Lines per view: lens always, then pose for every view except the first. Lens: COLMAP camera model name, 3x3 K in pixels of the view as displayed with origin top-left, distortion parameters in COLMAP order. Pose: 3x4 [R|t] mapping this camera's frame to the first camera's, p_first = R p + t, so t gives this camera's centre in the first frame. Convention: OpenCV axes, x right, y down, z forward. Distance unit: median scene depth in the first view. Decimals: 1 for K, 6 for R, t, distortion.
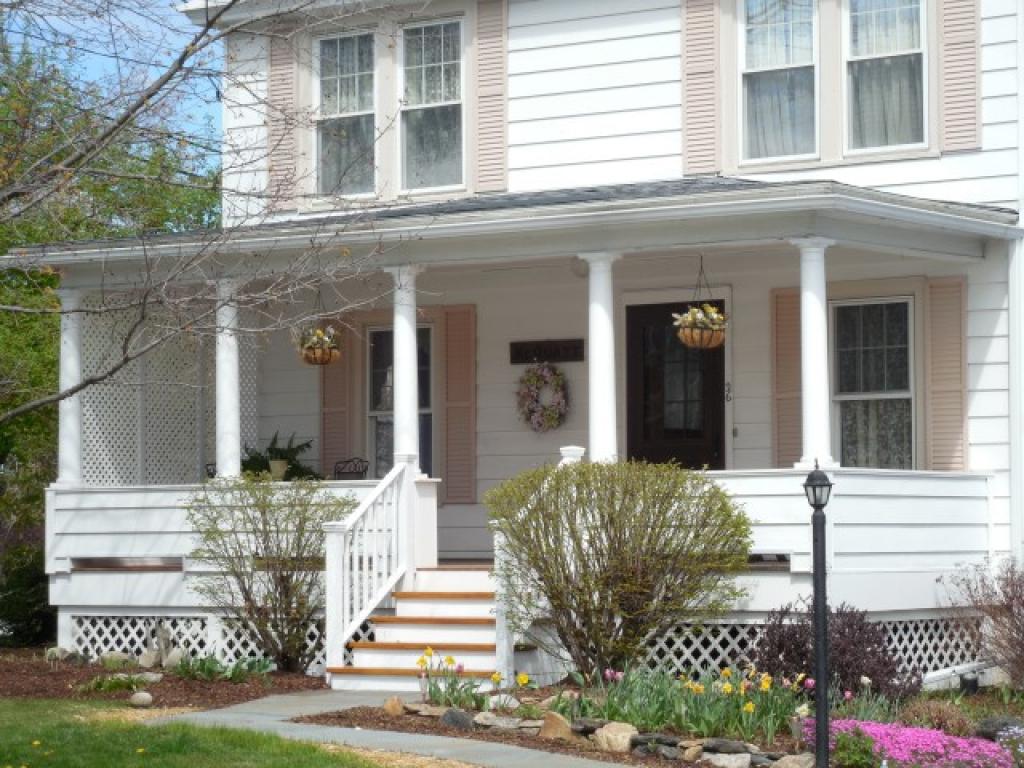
lens RADIAL K [[2891.1, 0, 507.9], [0, 2891.1, 383.3], [0, 0, 1]] dist [0.015267, 0.000000]
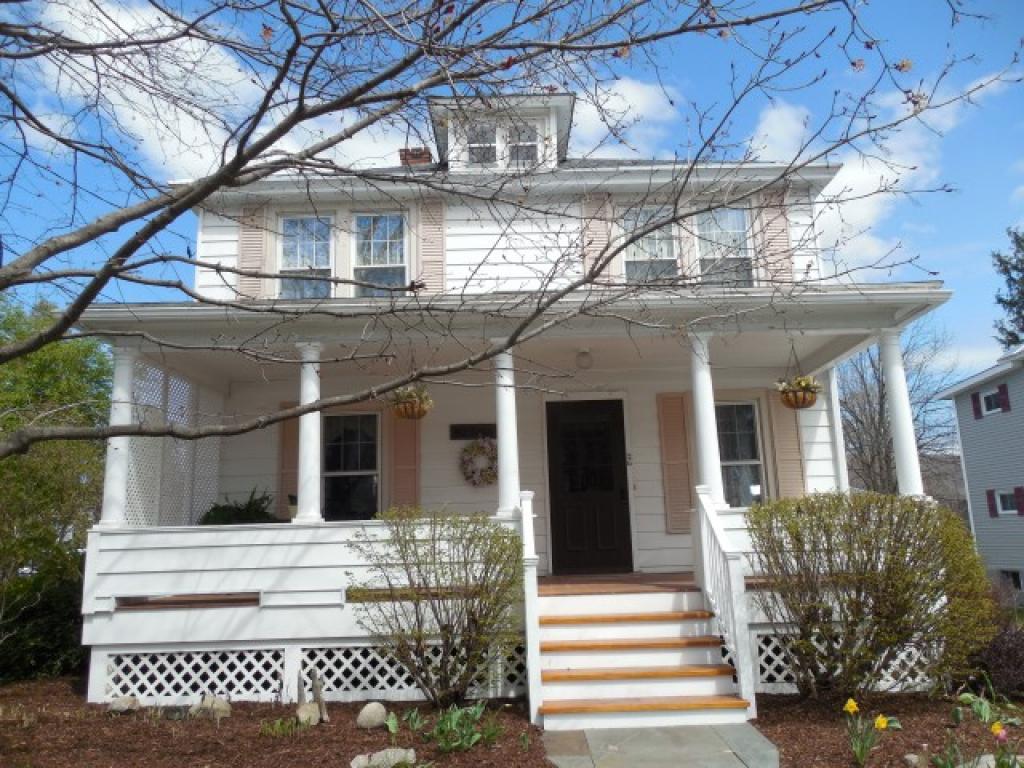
lens RADIAL K [[768.5, 0, 509.7], [0, 768.5, 382.4], [0, 0, 1]] dist [0.002861, -0.005360]
pose [[0.820912, 0.098900, 0.562426, -0.249884], [-0.006046, 0.986339, -0.164619, 0.036348], [-0.571023, 0.131737, 0.810295, 0.862679]]
